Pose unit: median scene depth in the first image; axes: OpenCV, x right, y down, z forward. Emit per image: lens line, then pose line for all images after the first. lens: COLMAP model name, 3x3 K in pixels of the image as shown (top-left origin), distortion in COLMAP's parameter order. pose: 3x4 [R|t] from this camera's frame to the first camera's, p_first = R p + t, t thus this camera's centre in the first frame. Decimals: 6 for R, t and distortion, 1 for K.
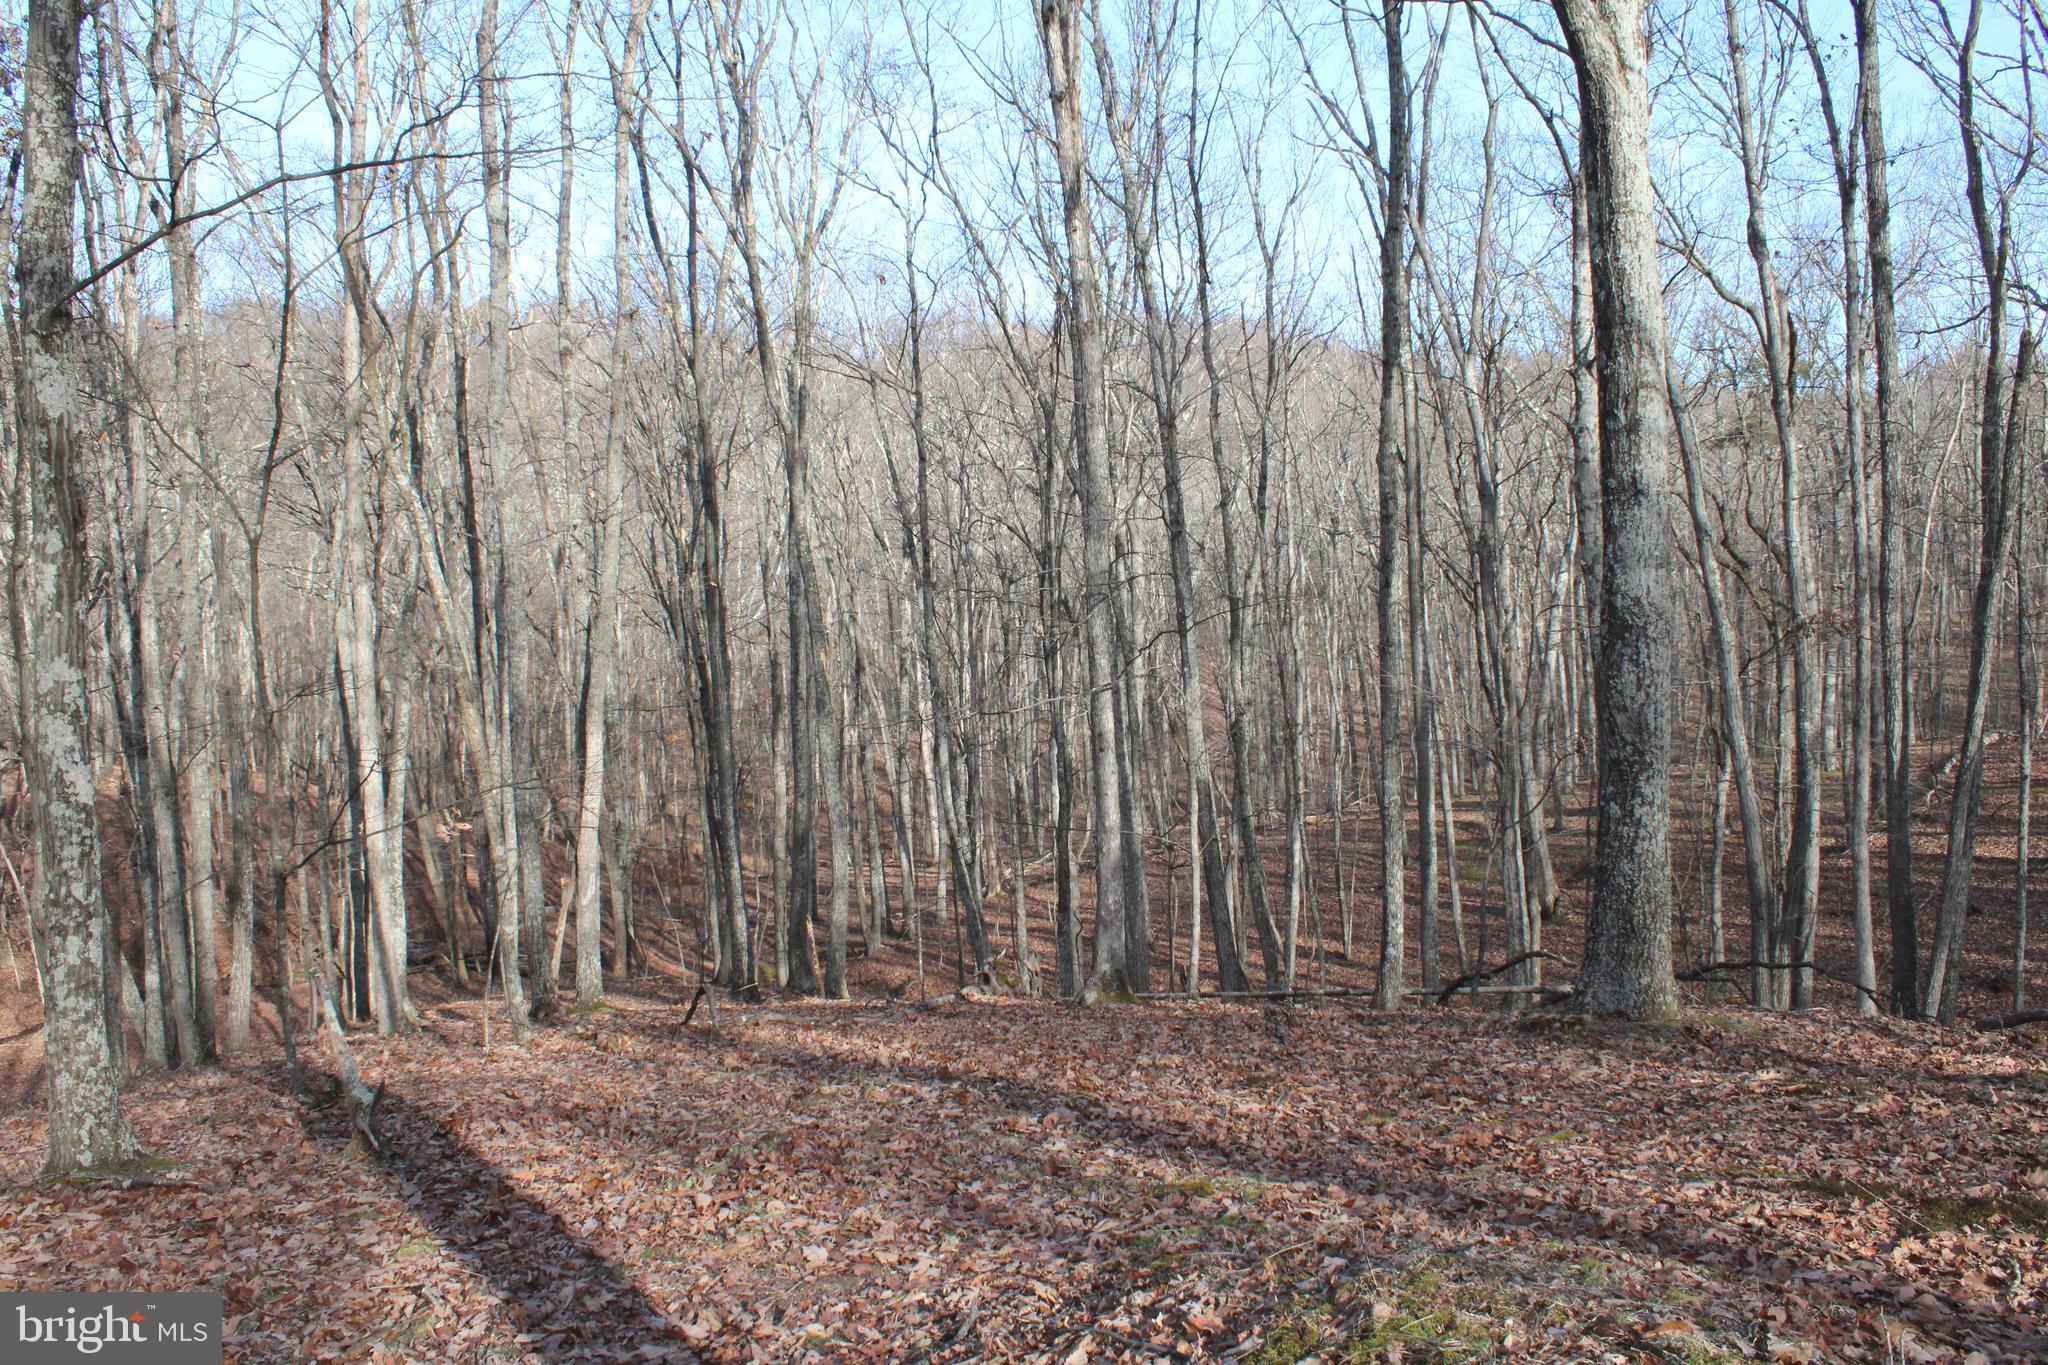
lens RADIAL K [[1814.9, 0, 1025.9], [0, 1814.9, 671.9], [0, 0, 1]] dist [-0.172103, 0.198409]
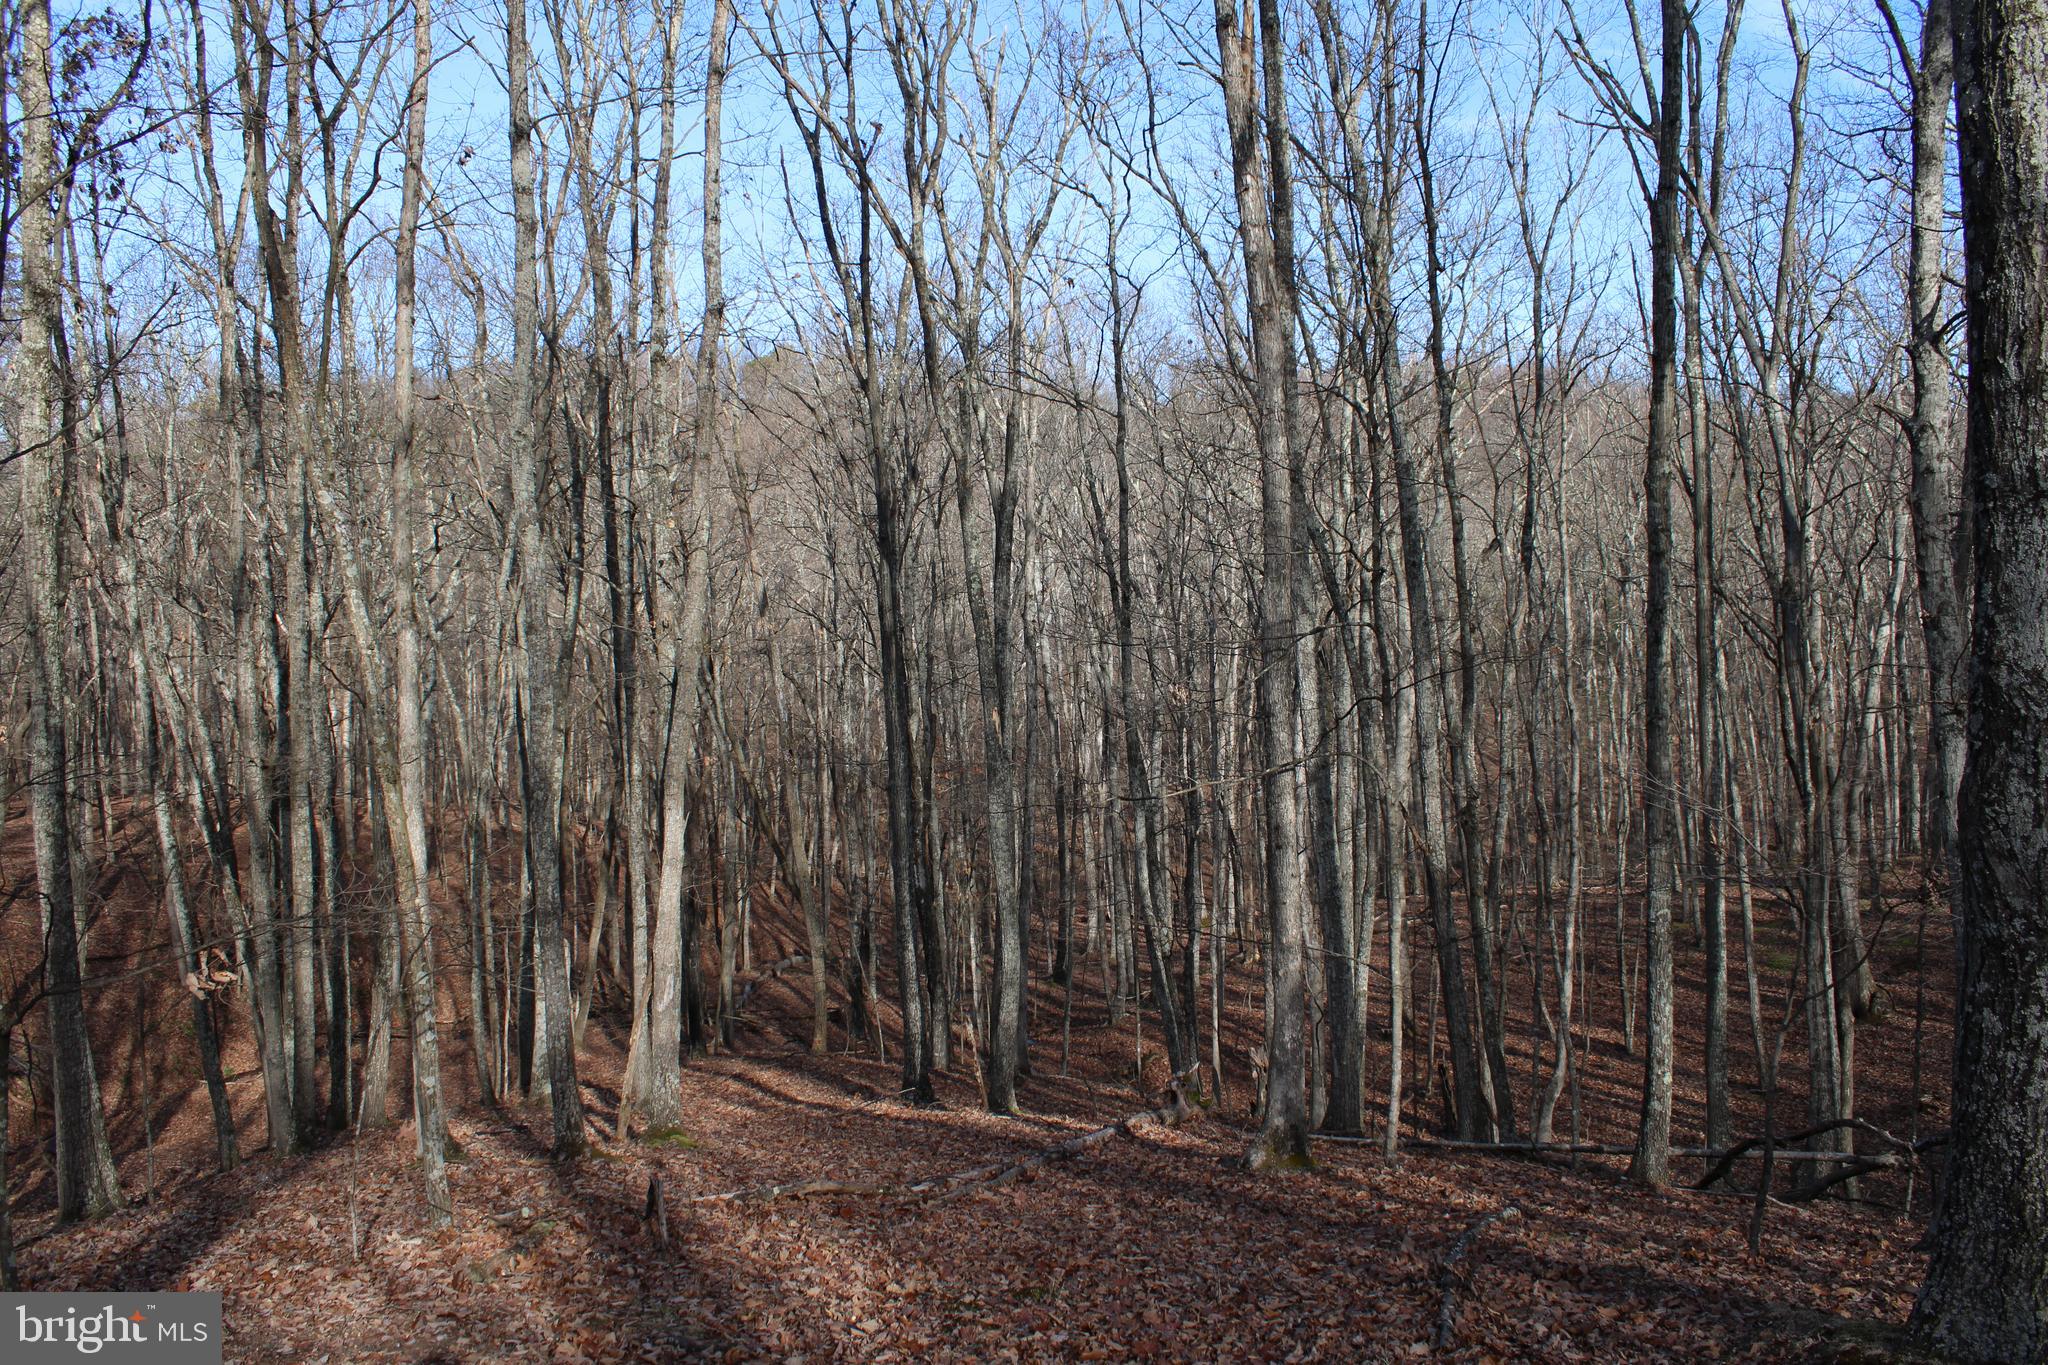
lens RADIAL K [[1771.7, 0, 1024.0], [0, 1771.7, 682.5], [0, 0, 1]] dist [-0.166853, 0.159972]
pose [[0.985334, 0.013043, -0.170140, 0.041069], [-0.016299, 0.999710, -0.017754, -0.008653], [0.169859, 0.020267, 0.985260, 0.147689]]
